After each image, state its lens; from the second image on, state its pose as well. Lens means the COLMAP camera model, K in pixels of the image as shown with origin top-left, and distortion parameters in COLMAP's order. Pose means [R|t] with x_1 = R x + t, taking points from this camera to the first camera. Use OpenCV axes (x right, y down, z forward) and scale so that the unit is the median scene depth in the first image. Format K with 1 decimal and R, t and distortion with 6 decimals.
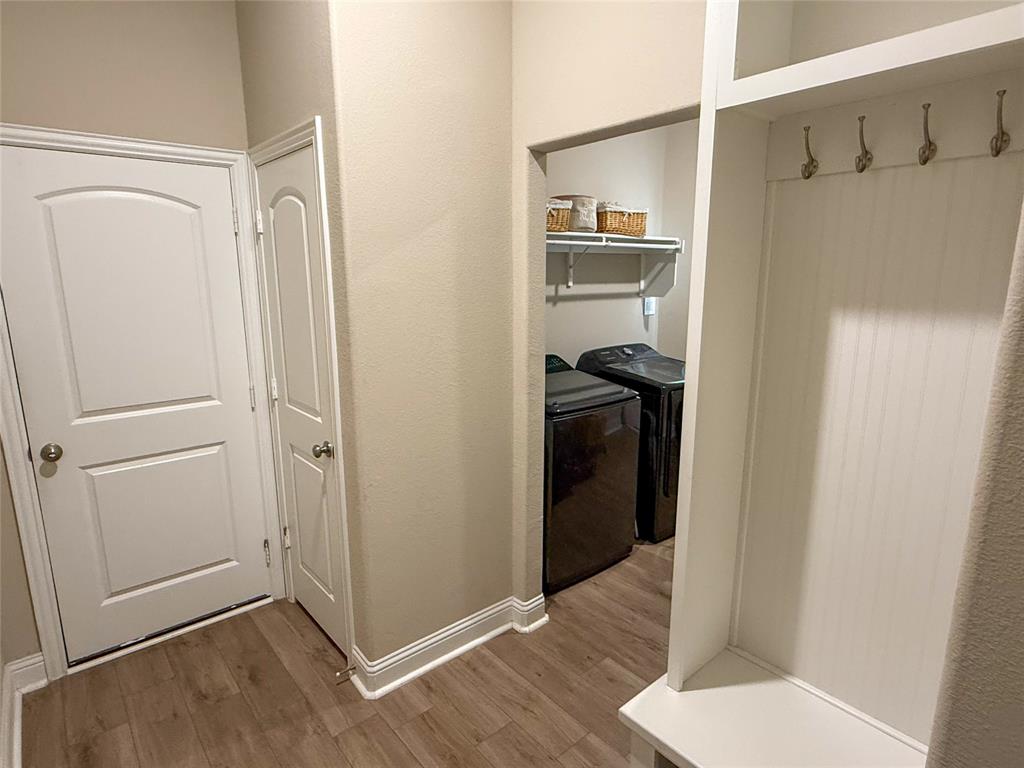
lens RADIAL K [[551.7, 0, 512.0], [0, 551.7, 384.0], [0, 0, 1]] dist [0.003664, 0.000120]
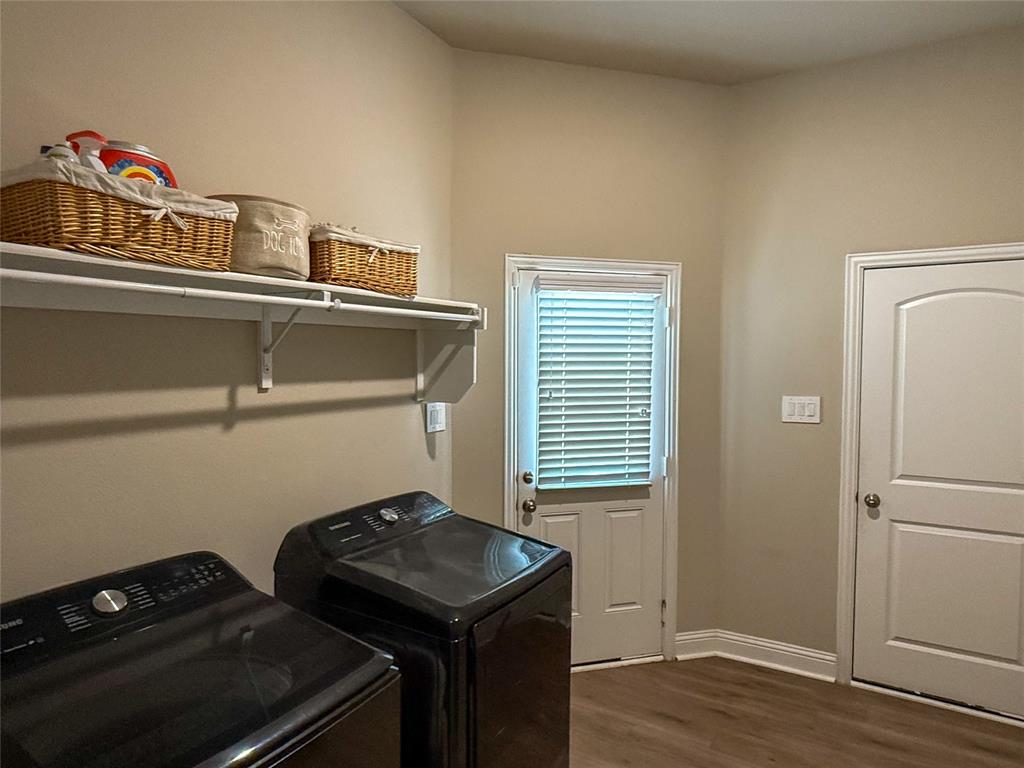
lens RADIAL K [[619.6, 0, 512.0], [0, 619.6, 384.0], [0, 0, 1]] dist [0.000545, -0.000108]
pose [[0.945761, -0.003164, 0.324849, 0.133852], [0.052255, 0.988413, -0.142507, -0.092257], [-0.320634, 0.151753, 0.934968, 0.419641]]
